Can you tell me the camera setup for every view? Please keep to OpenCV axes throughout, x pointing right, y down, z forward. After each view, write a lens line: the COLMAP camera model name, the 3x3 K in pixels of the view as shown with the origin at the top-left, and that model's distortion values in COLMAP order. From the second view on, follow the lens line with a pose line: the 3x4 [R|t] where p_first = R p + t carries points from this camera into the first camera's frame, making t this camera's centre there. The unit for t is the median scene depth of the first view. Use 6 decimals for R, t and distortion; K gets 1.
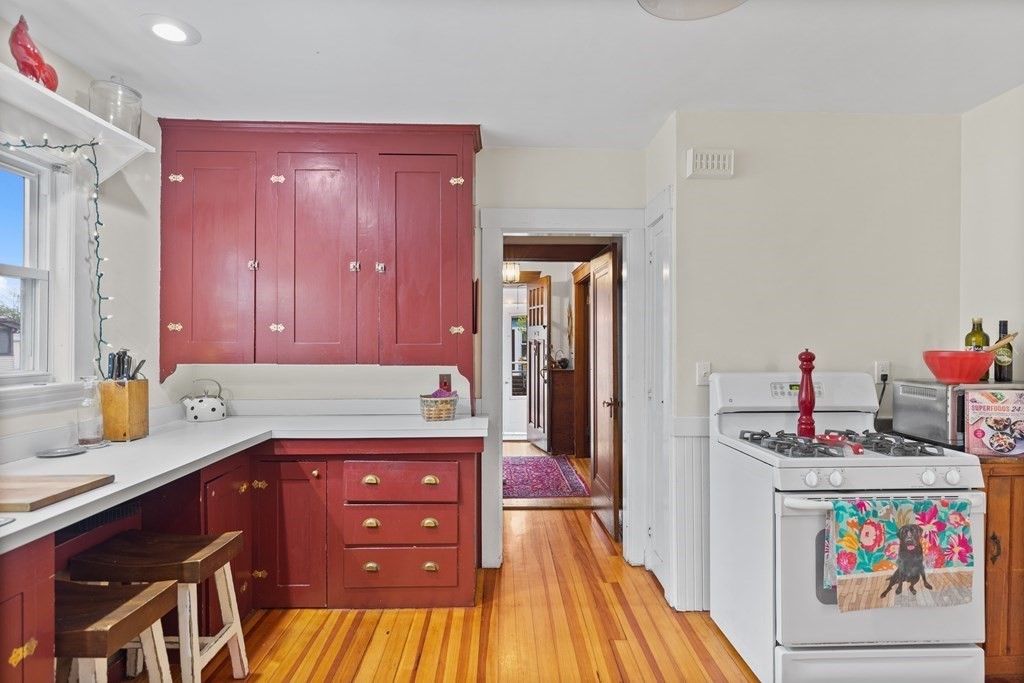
lens RADIAL K [[540.5, 0, 512.0], [0, 540.5, 341.5], [0, 0, 1]] dist [-0.001904, 0.000042]
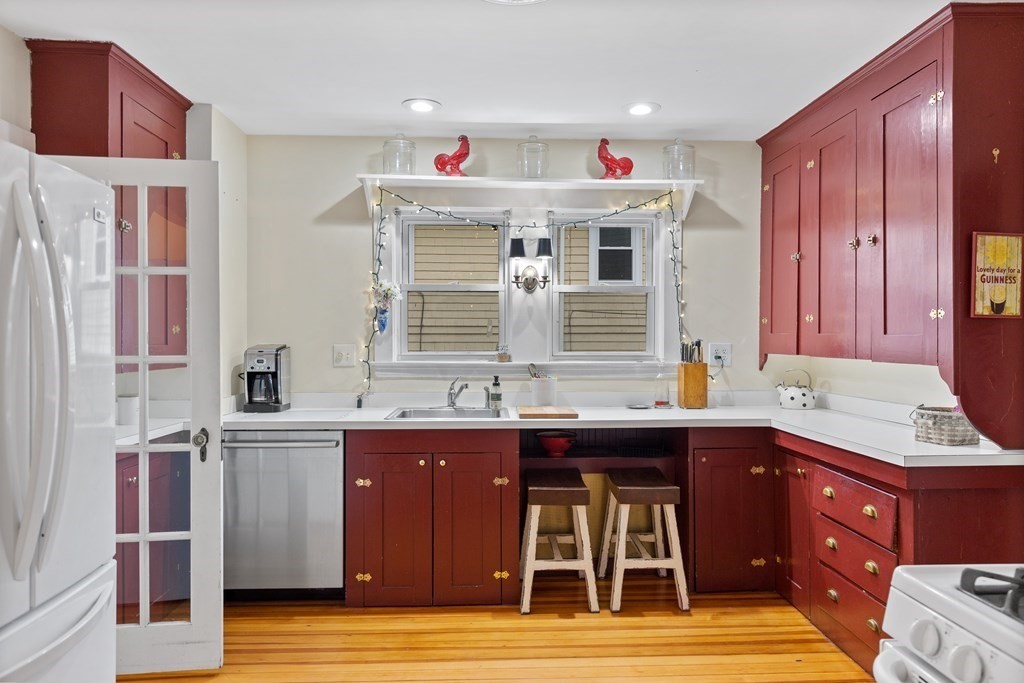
lens RADIAL K [[660.2, 0, 512.0], [0, 660.2, 341.5], [0, 0, 1]] dist [0.001409, 0.000045]
pose [[0.012557, 0.006418, -0.999901, 0.797103], [-0.000483, 0.999979, 0.006412, 0.008346], [0.999921, 0.000402, 0.012560, 0.485820]]
